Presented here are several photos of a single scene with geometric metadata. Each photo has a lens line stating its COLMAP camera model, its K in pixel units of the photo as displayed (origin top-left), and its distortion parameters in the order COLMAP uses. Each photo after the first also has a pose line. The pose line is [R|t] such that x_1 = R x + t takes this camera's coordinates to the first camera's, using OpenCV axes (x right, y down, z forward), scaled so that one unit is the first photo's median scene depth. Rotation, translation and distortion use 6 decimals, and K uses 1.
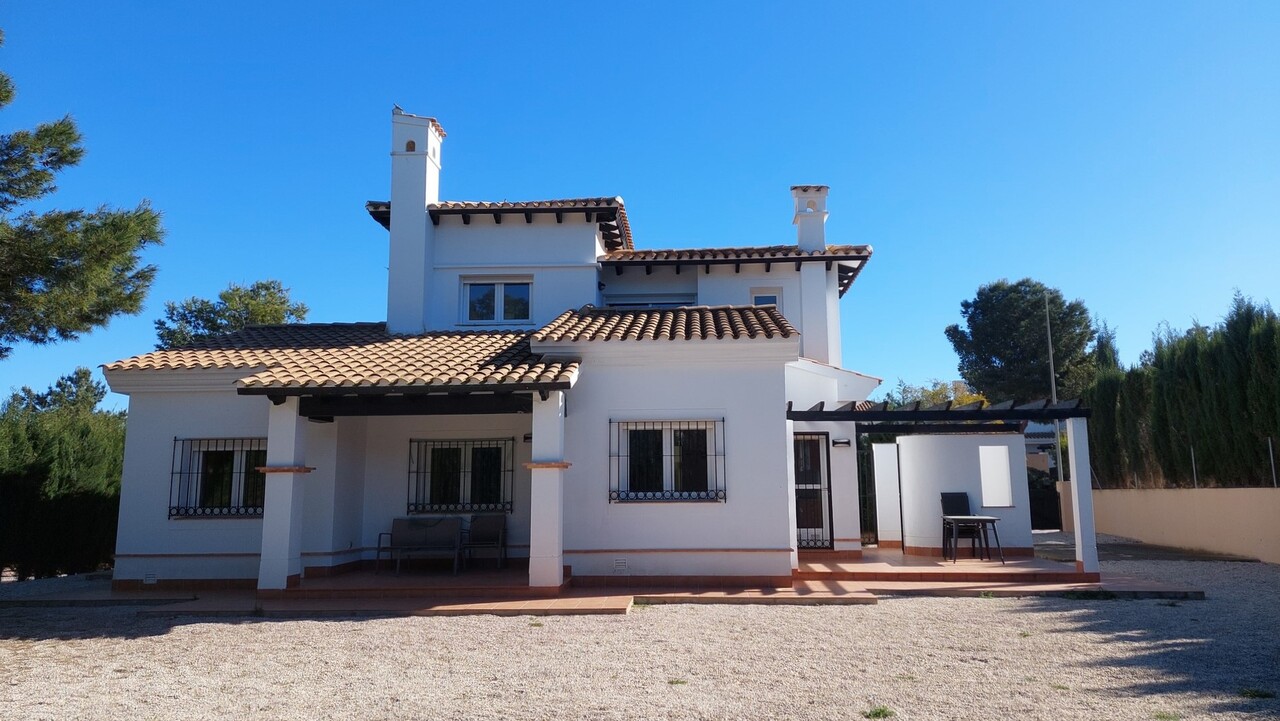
lens RADIAL K [[905.6, 0, 640.0], [0, 905.6, 360.5], [0, 0, 1]] dist [0.044658, -0.003366]
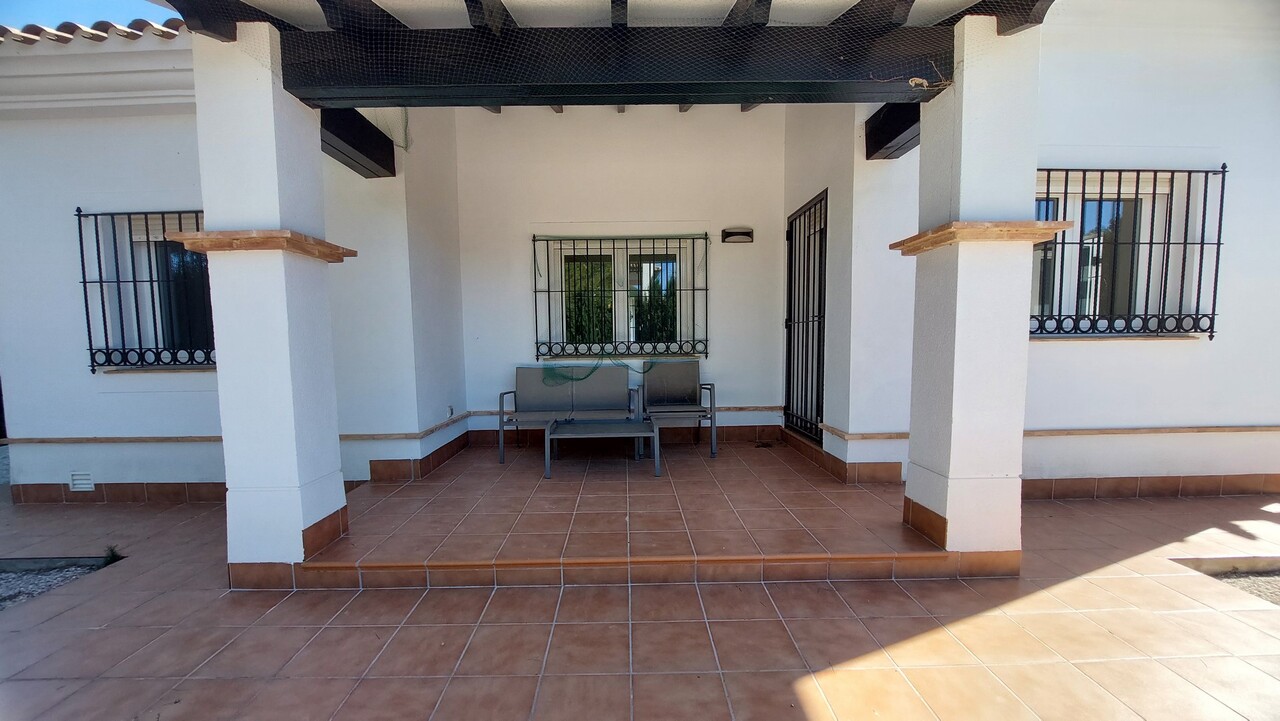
lens RADIAL K [[516.8, 0, 631.4], [0, 516.8, 387.4], [0, 0, 1]] dist [-0.015639, -0.000166]
pose [[0.998087, -0.008853, 0.061187, -0.230001], [-0.005932, 0.971417, 0.237307, 0.111500], [-0.061539, -0.237216, 0.969506, 0.700283]]
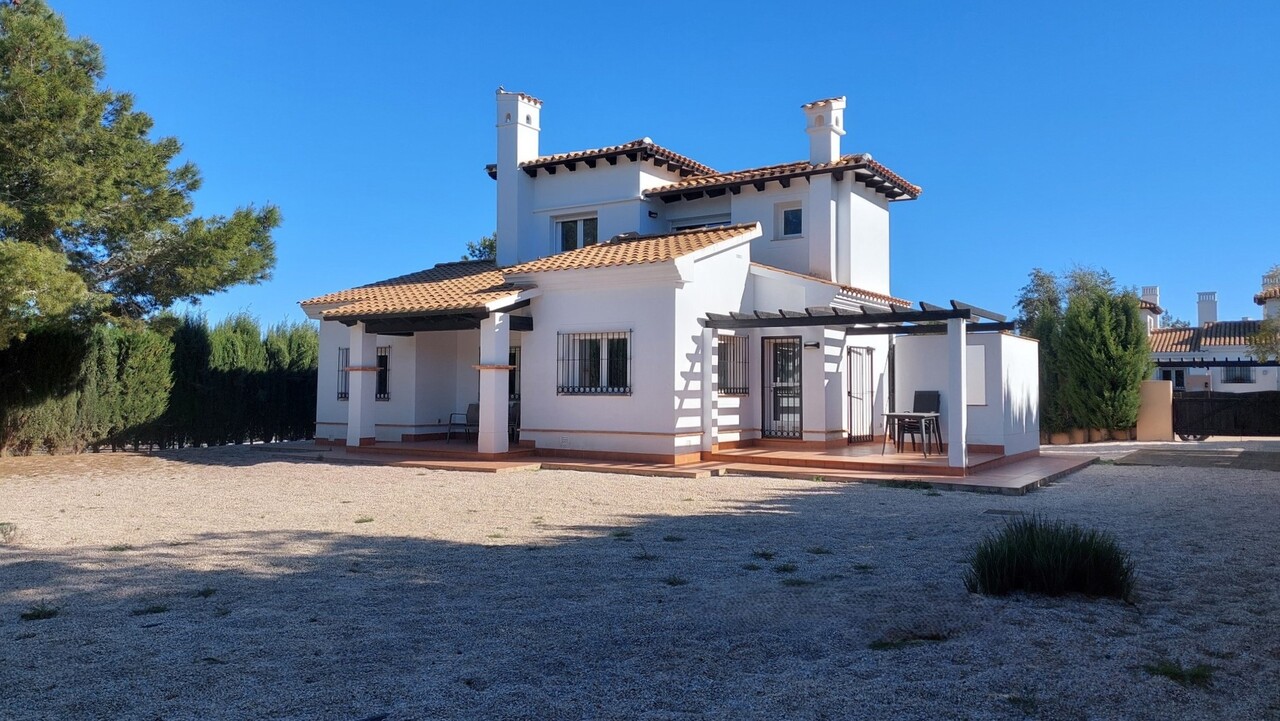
lens RADIAL K [[905.6, 0, 640.0], [0, 905.6, 360.5], [0, 0, 1]] dist [0.044658, -0.003366]
pose [[0.863936, -0.003035, -0.503592, 0.694312], [0.061951, 0.993027, 0.100296, -0.016238], [0.499776, -0.117848, 0.858100, -0.057750]]
